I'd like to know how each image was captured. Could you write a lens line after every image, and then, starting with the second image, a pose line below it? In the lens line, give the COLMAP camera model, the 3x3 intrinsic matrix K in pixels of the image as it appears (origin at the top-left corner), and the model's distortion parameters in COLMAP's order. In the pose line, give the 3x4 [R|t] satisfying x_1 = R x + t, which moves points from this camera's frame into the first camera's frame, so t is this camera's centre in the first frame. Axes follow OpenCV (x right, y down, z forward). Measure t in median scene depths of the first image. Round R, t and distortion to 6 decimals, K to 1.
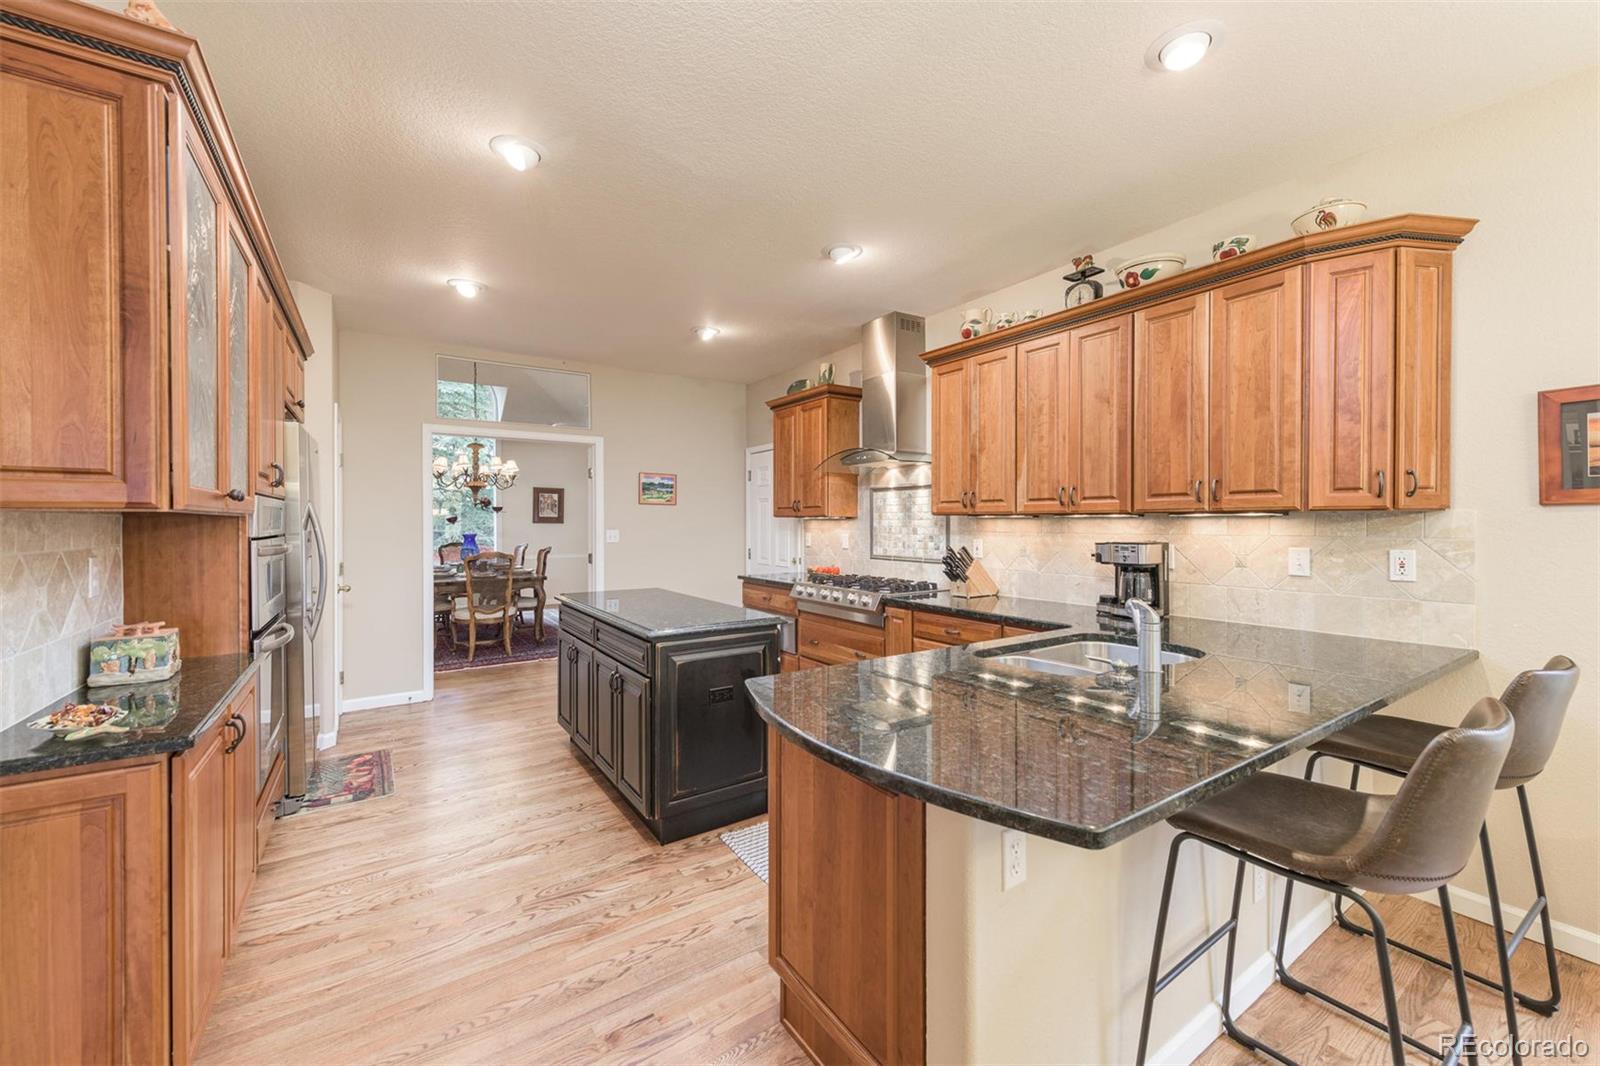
lens RADIAL K [[635.0, 0, 801.3], [0, 635.0, 524.7], [0, 0, 1]] dist [0.000106, 0.000057]
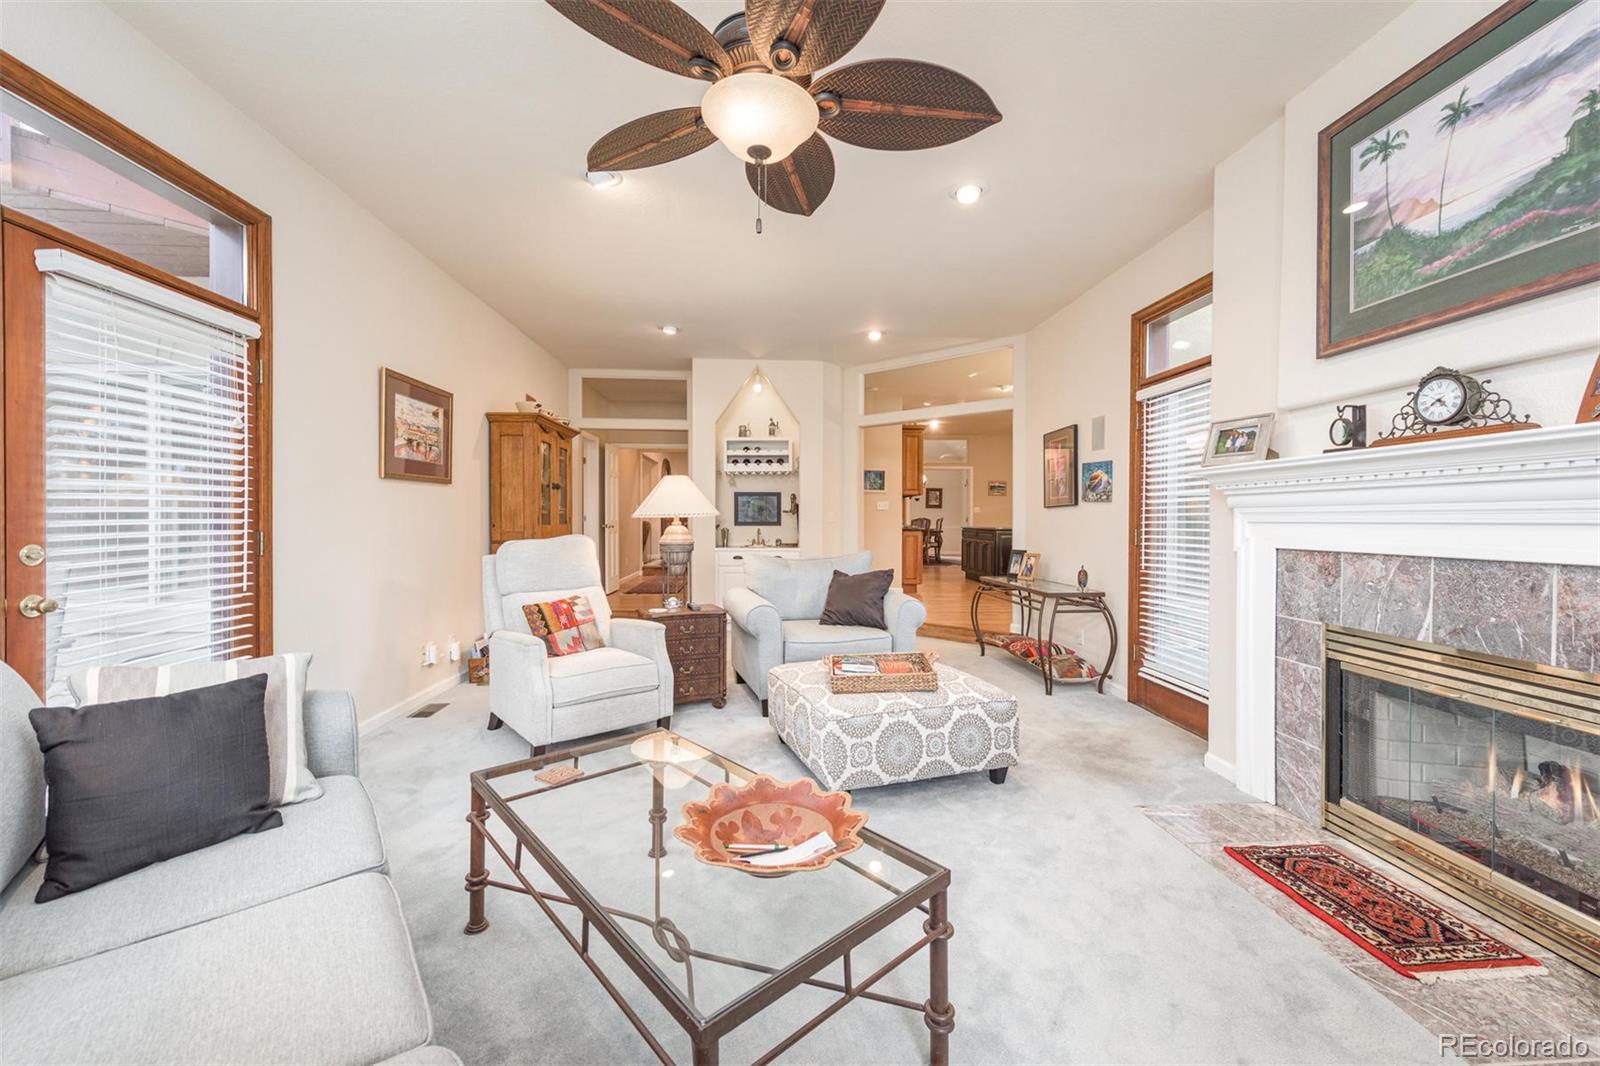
lens RADIAL K [[635.0, 0, 801.3], [0, 635.0, 524.7], [0, 0, 1]] dist [0.000106, 0.000057]
pose [[0.866654, 0.005986, -0.498874, 0.510757], [-0.003100, 0.999973, 0.006612, 0.102911], [0.498901, -0.004183, 0.866649, -2.243109]]
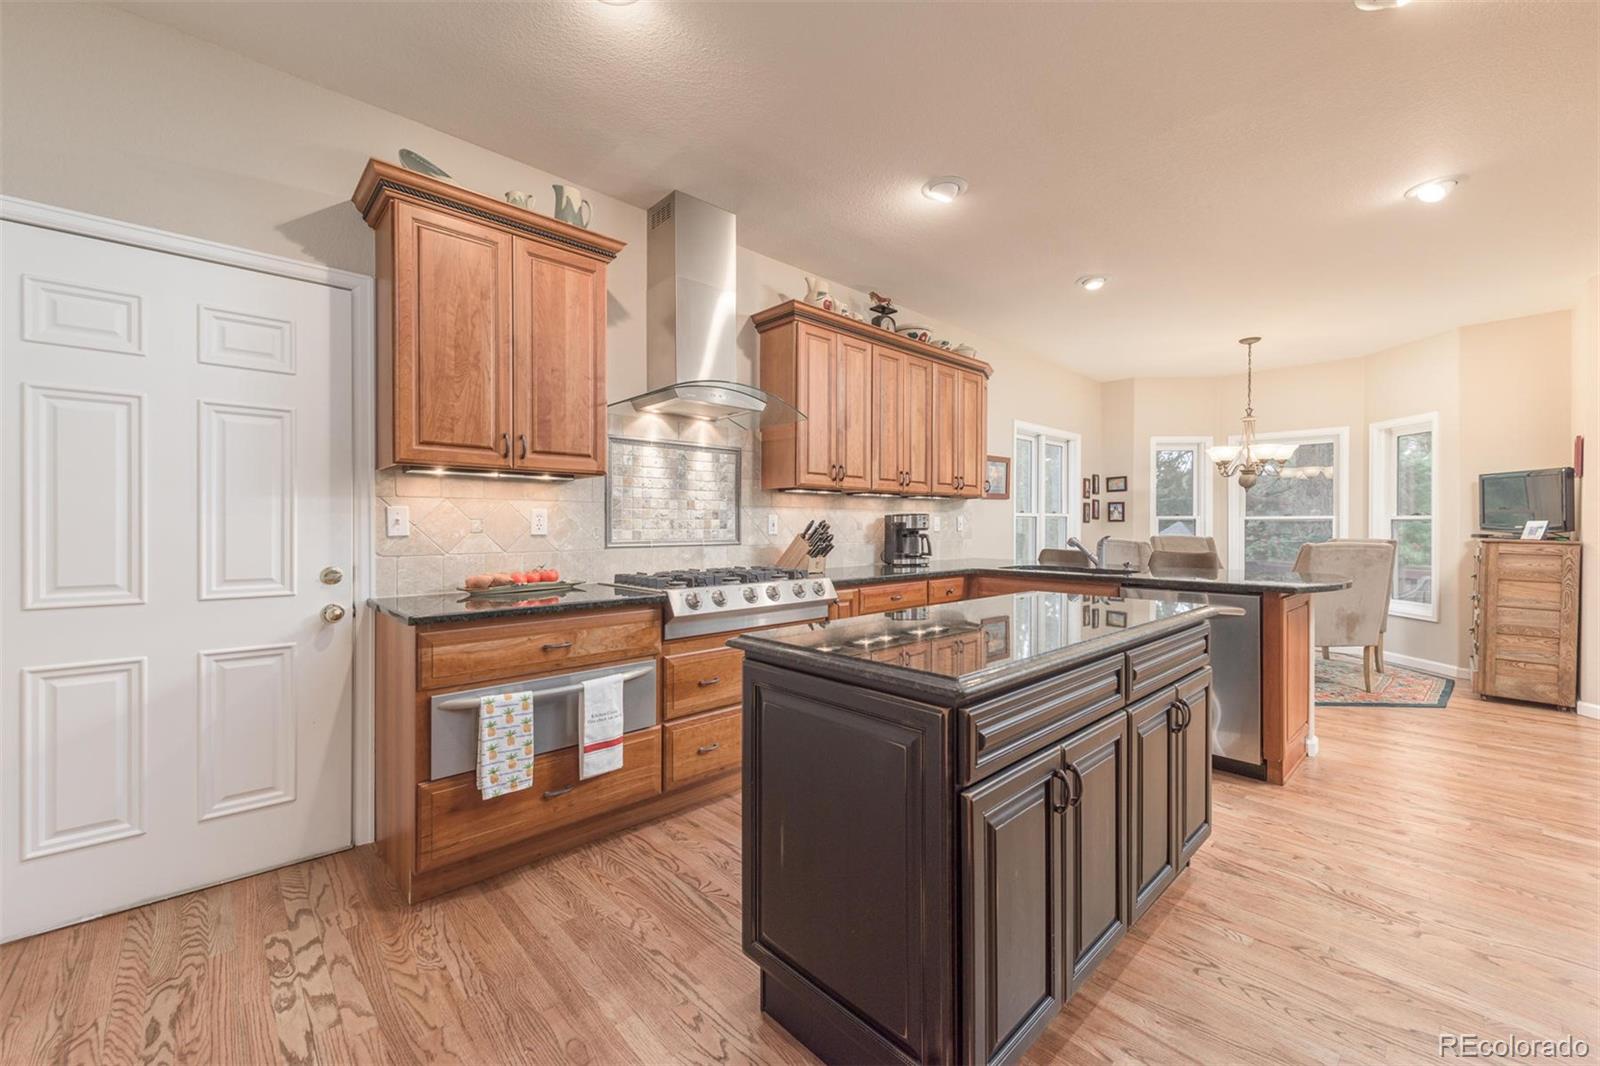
lens RADIAL K [[635.0, 0, 801.3], [0, 635.0, 524.7], [0, 0, 1]] dist [0.000106, 0.000057]
pose [[-0.157352, -0.001317, 0.987542, -0.583972], [-0.000022, 0.999999, 0.001330, 0.031929], [-0.987543, 0.000188, -0.157352, 0.990077]]
